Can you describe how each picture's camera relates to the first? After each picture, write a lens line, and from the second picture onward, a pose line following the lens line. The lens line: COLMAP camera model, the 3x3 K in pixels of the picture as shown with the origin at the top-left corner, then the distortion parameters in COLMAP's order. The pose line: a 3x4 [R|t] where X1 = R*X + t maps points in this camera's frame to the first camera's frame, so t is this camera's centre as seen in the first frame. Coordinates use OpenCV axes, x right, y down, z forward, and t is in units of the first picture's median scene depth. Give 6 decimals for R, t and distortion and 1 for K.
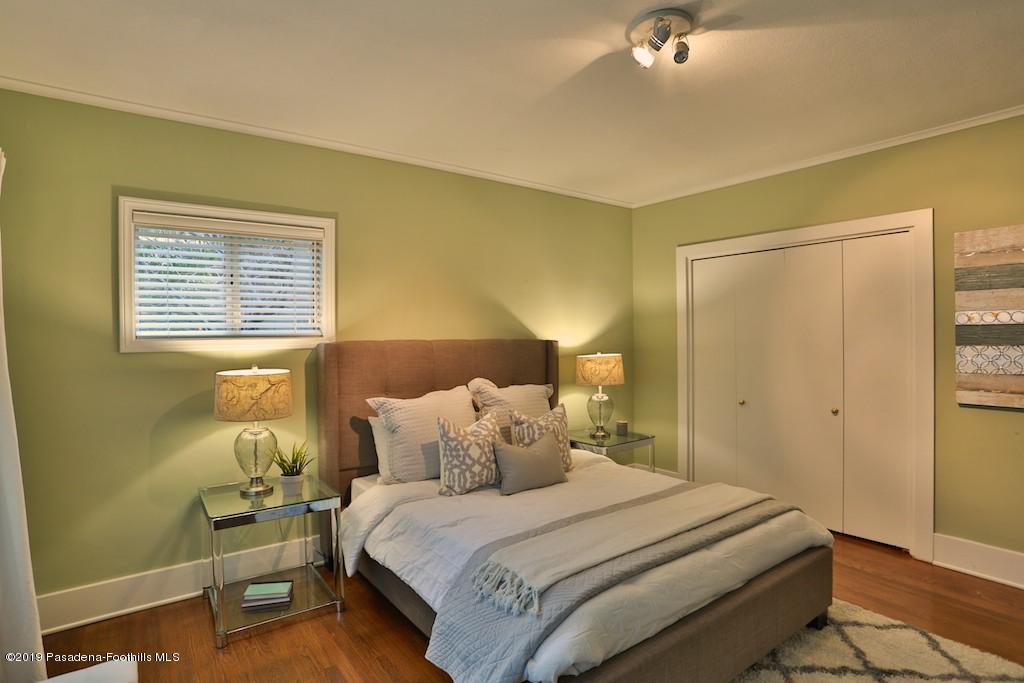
lens RADIAL K [[531.0, 0, 509.3], [0, 531.0, 332.6], [0, 0, 1]] dist [-0.016120, -0.000398]
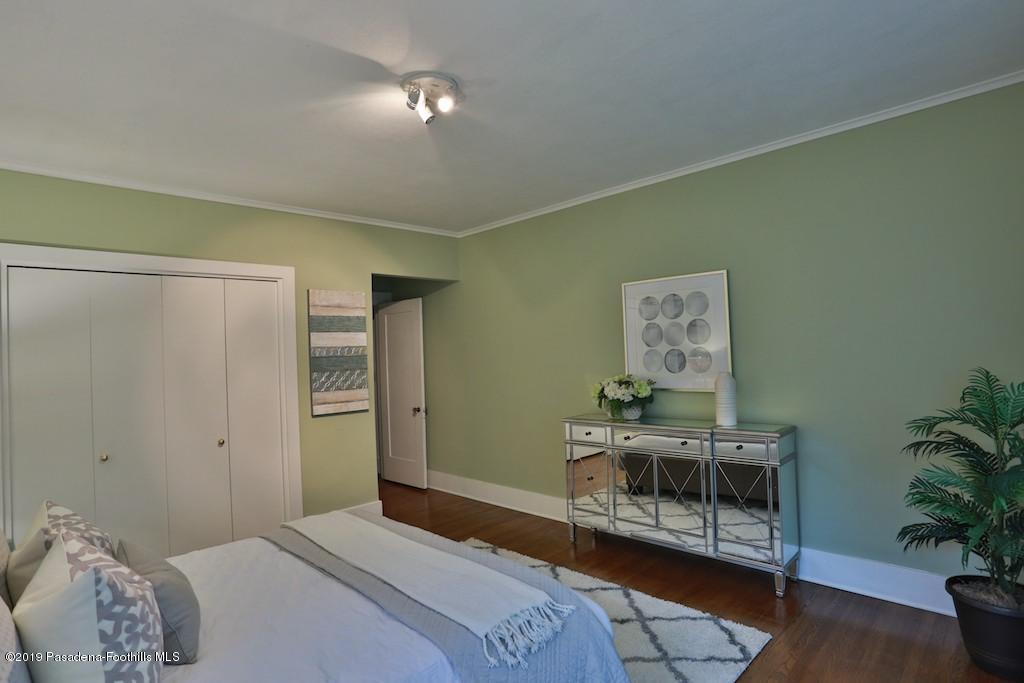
lens RADIAL K [[535.0, 0, 512.0], [0, 535.0, 341.5], [0, 0, 1]] dist [-0.001217, -0.000323]
pose [[-0.152852, 0.036340, 0.987581, -0.558976], [0.023641, 0.999172, -0.033107, 0.001416], [-0.987966, 0.018287, -0.153584, 0.672598]]
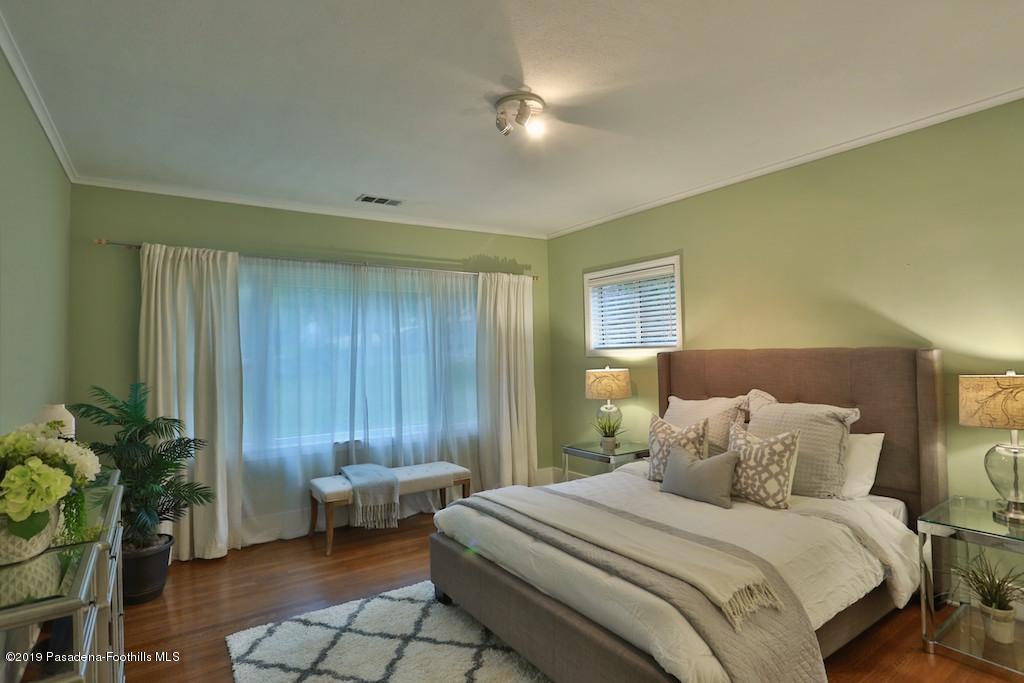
lens RADIAL K [[535.0, 0, 512.0], [0, 535.0, 341.5], [0, 0, 1]] dist [-0.001217, -0.000323]
pose [[-0.057016, -0.004083, -0.998365, 1.021918], [0.039693, 0.999192, -0.006353, -0.013314], [0.997584, -0.039991, -0.056808, 0.683320]]
